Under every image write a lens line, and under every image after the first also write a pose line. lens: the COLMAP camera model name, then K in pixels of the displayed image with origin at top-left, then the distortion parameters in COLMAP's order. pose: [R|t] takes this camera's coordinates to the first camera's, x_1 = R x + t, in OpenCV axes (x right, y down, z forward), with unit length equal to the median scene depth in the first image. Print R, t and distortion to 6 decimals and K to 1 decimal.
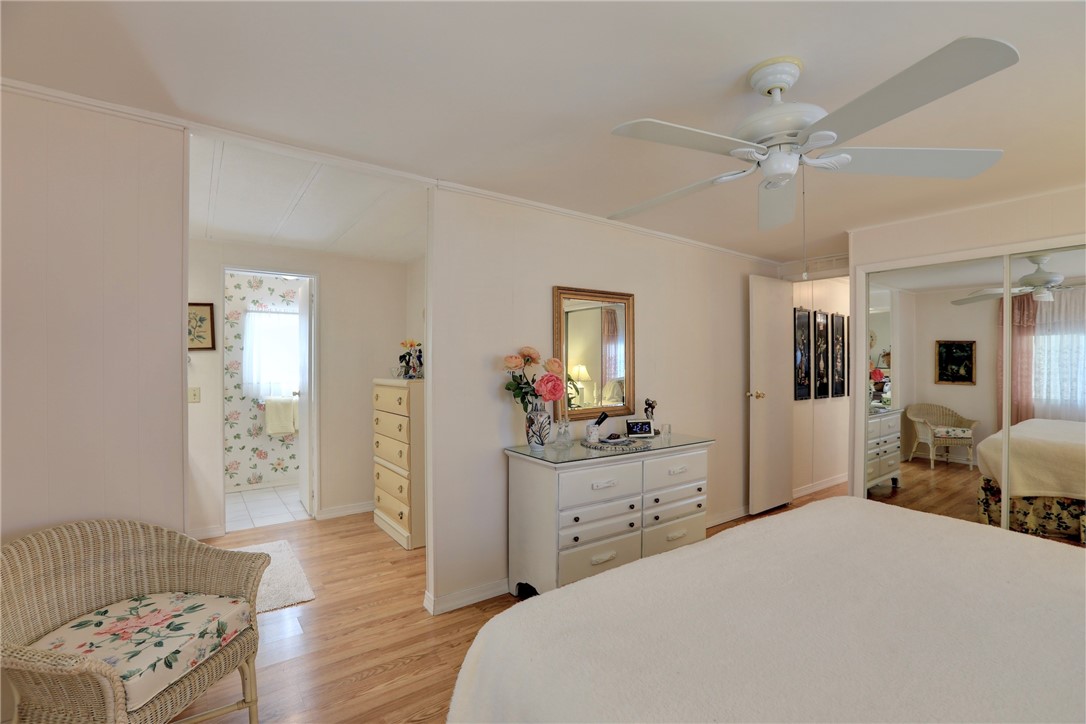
lens RADIAL K [[488.7, 0, 543.0], [0, 488.7, 362.0], [0, 0, 1]] dist [-0.011619, 0.000474]
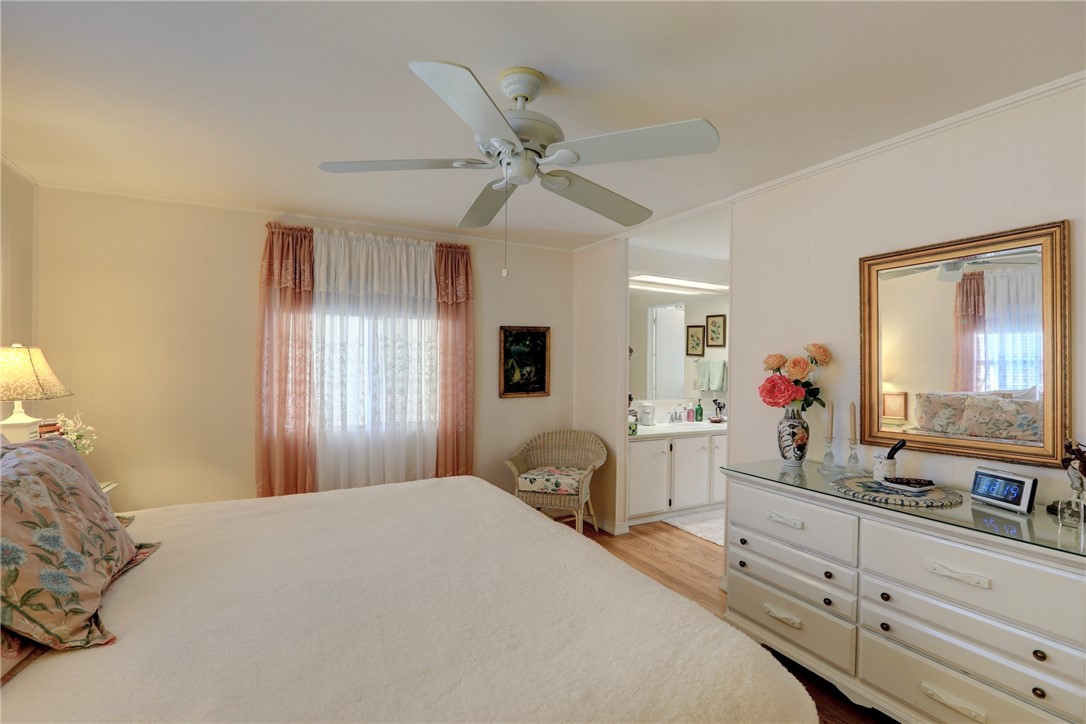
lens RADIAL K [[519.2, 0, 543.0], [0, 519.2, 362.0], [0, 0, 1]] dist [-0.000100, 0.001177]
pose [[-0.130568, -0.001492, -0.991438, 0.517406], [0.000523, 0.999999, -0.001574, 0.000397], [0.991439, -0.000724, -0.130567, 0.381341]]
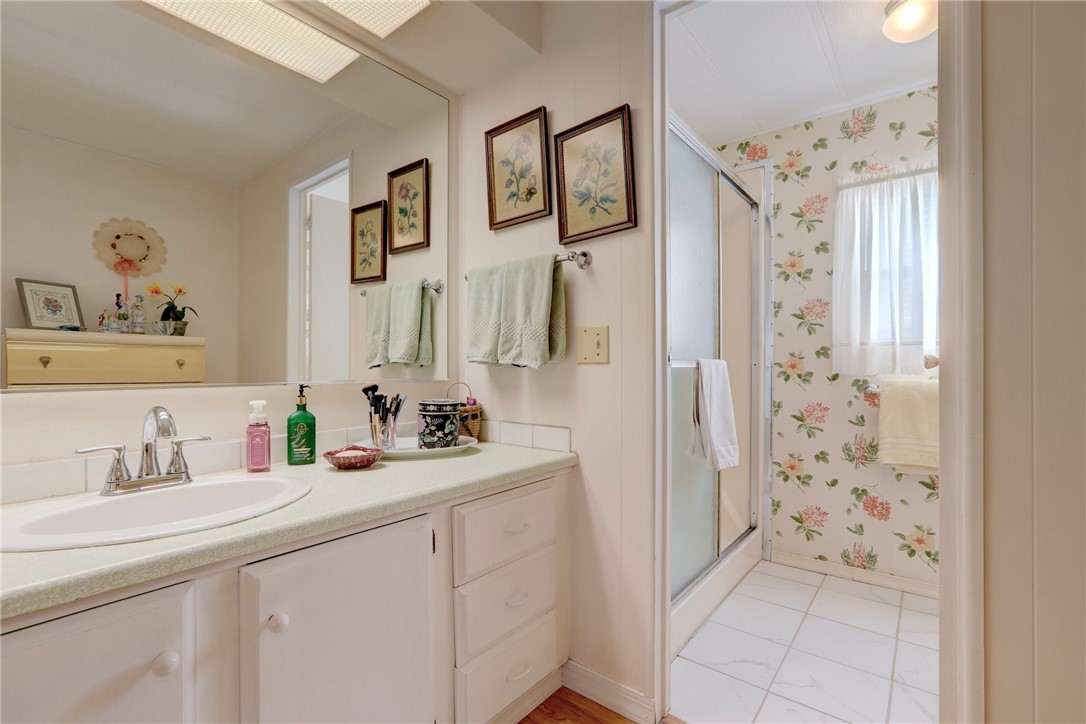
lens RADIAL K [[488.7, 0, 543.0], [0, 488.7, 362.0], [0, 0, 1]] dist [-0.011619, 0.000474]
pose [[0.265835, -0.002418, -0.964015, -0.239680], [0.003112, 0.999994, -0.001651, 0.059910], [0.964013, -0.002561, 0.265841, 0.608795]]
